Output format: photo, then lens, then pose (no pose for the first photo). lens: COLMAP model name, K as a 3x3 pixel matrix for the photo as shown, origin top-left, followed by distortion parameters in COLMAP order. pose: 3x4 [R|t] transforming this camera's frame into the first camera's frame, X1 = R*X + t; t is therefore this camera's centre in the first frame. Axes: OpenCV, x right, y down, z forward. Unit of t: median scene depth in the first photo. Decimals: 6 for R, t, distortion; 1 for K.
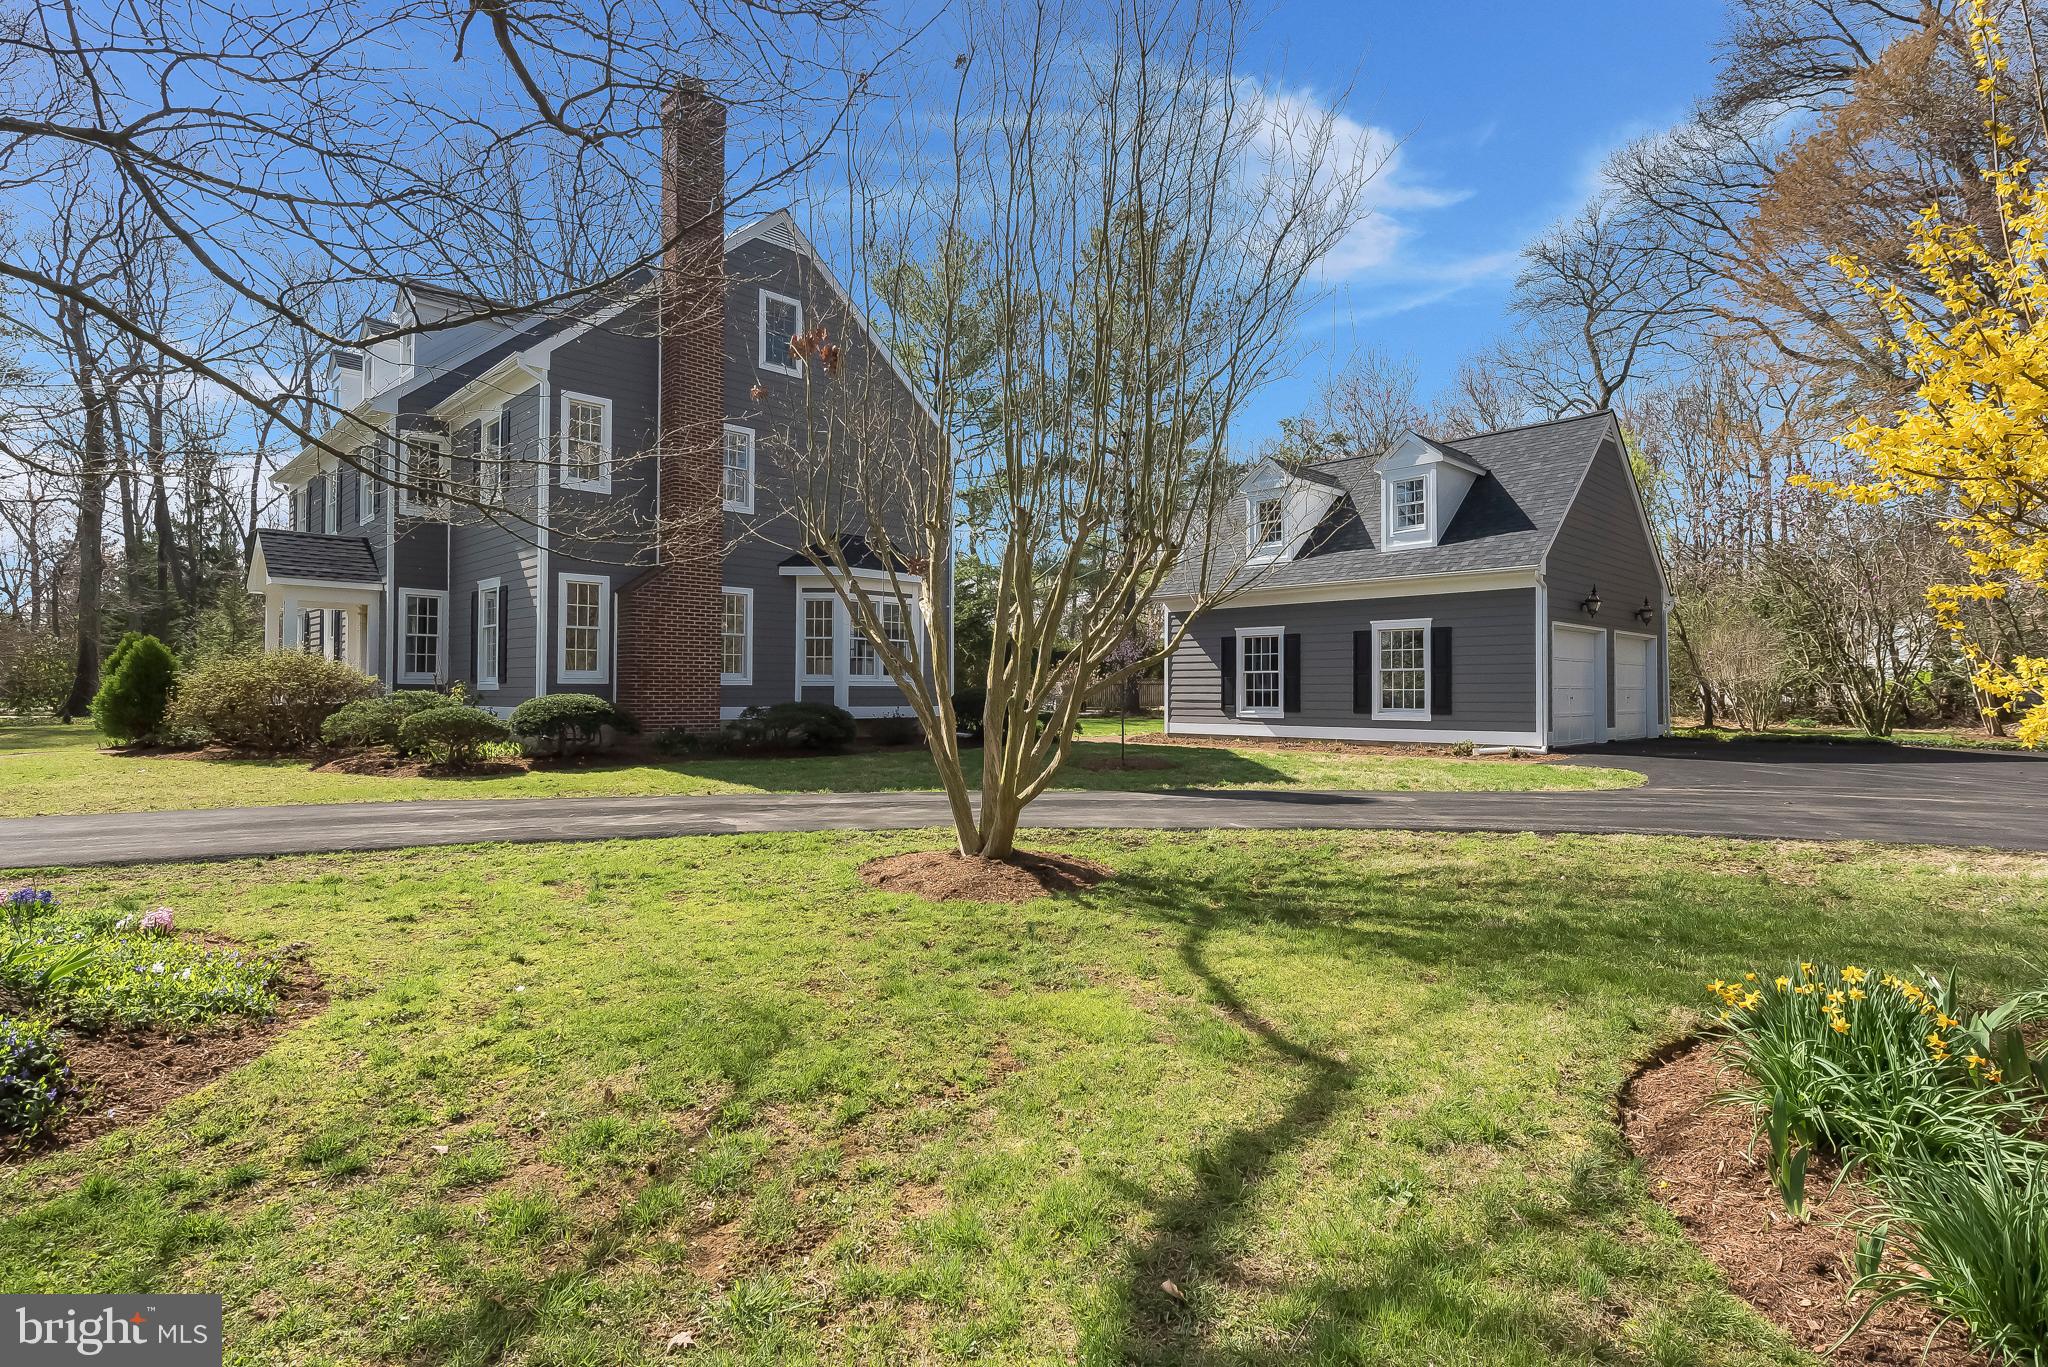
lens RADIAL K [[1023.0, 0, 1027.9], [0, 1023.0, 679.0], [0, 0, 1]] dist [-0.002528, -0.000738]
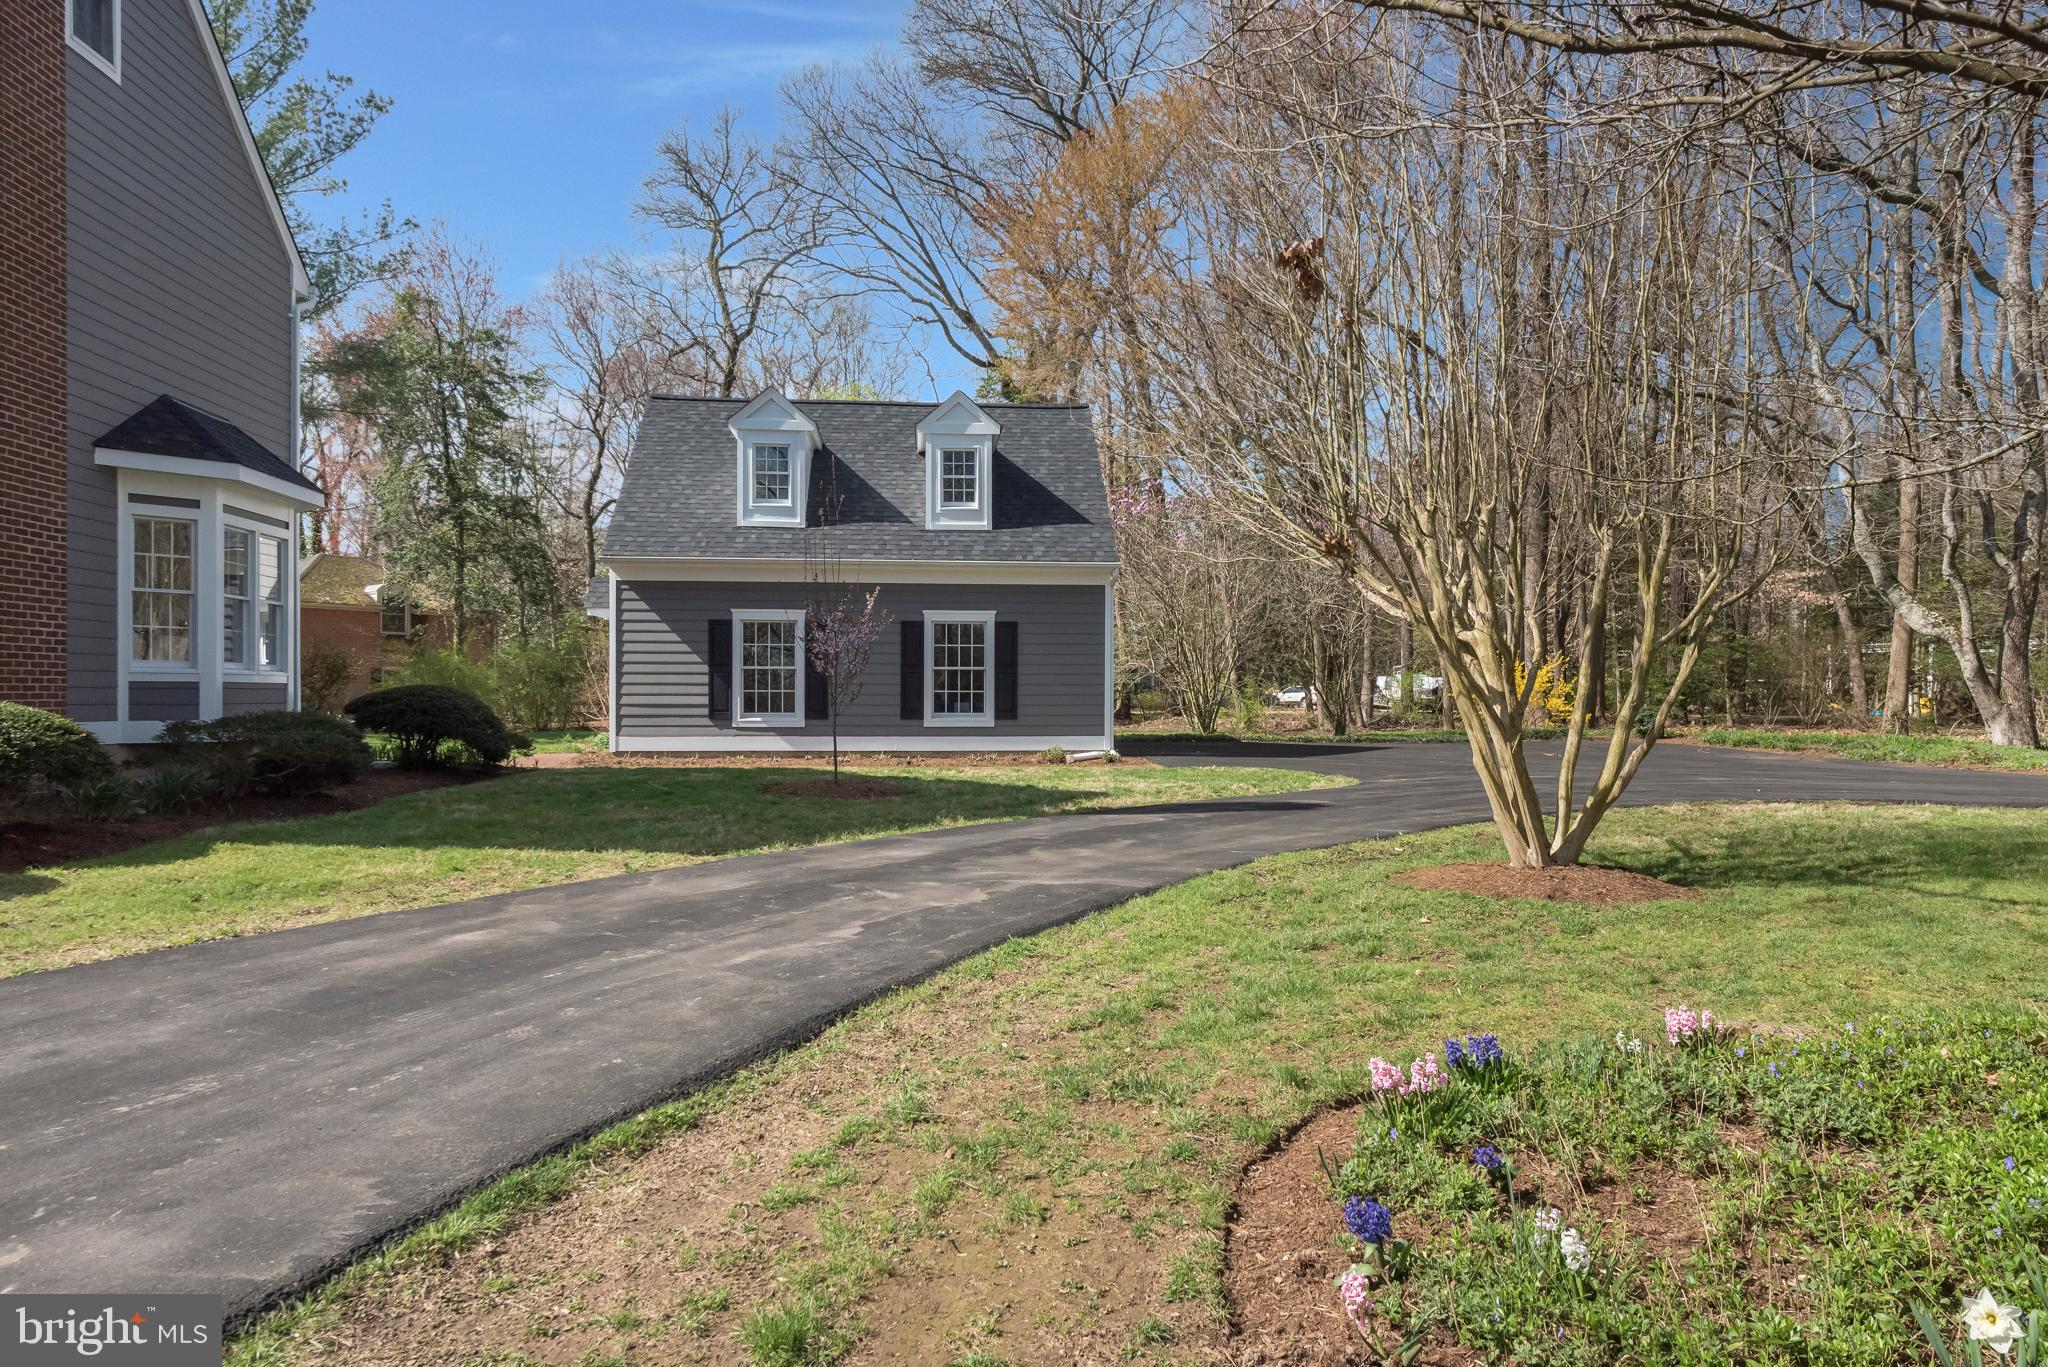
lens RADIAL K [[1371.6, 0, 1041.1], [0, 1371.6, 704.1], [0, 0, 1]] dist [0.004945, 0.005028]
pose [[0.641937, -0.004536, 0.766744, -0.461204], [-0.011616, 0.999810, 0.015639, 0.002175], [-0.766670, -0.018946, 0.641762, 0.190530]]
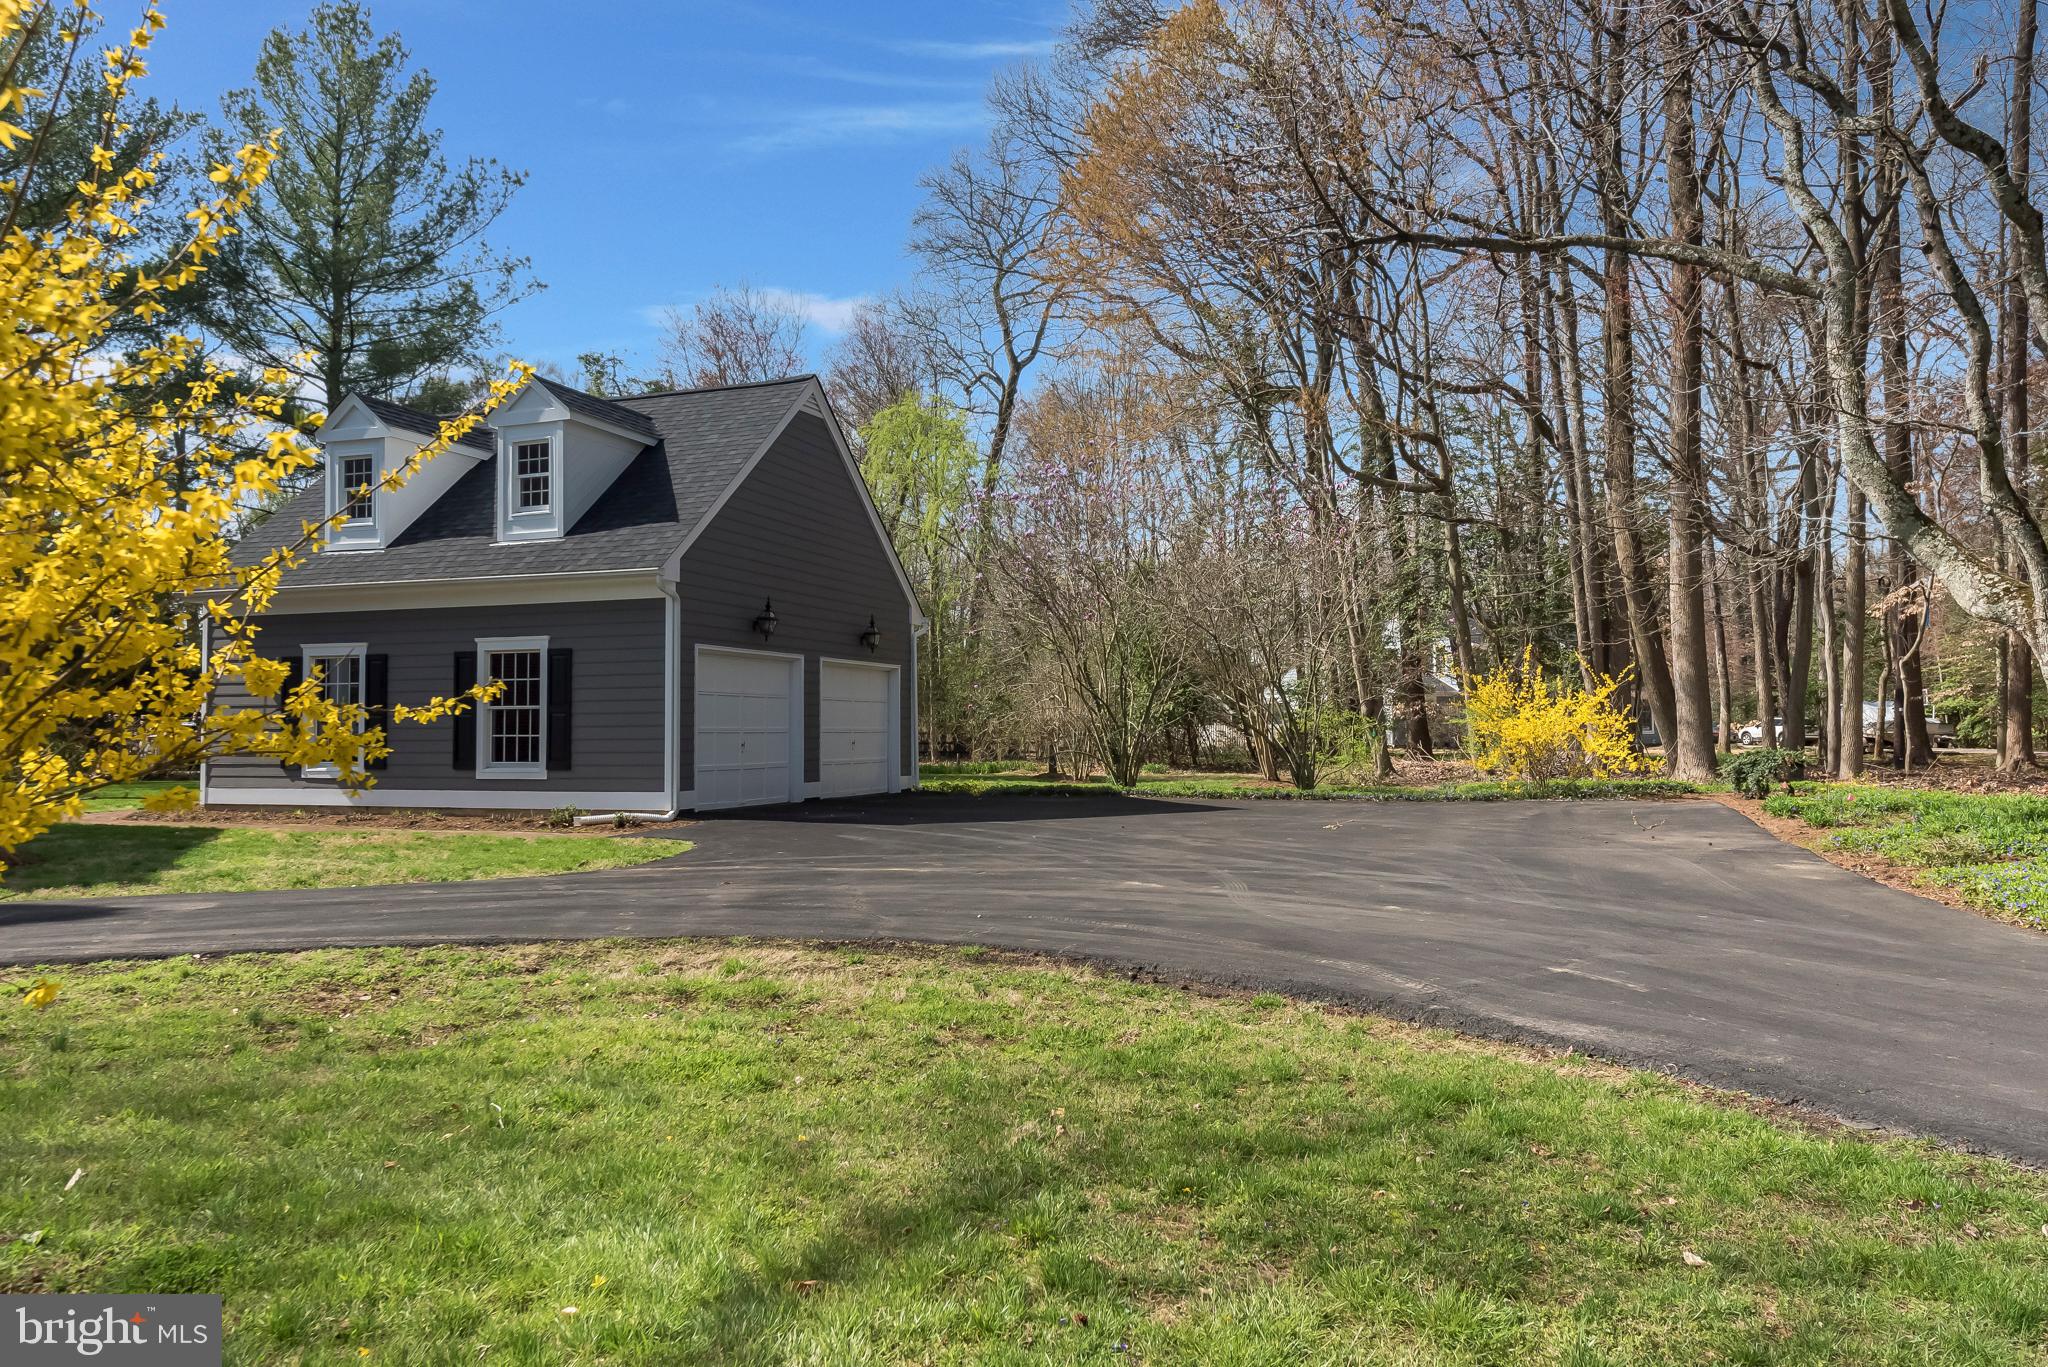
lens RADIAL K [[1371.6, 0, 1027.2], [0, 1371.6, 686.1], [0, 0, 1]] dist [0.004945, 0.005028]
pose [[0.898975, 0.004594, 0.437975, 0.256712], [0.003144, 0.999852, -0.016940, -0.006278], [-0.437988, 0.016606, 0.898827, -0.014898]]
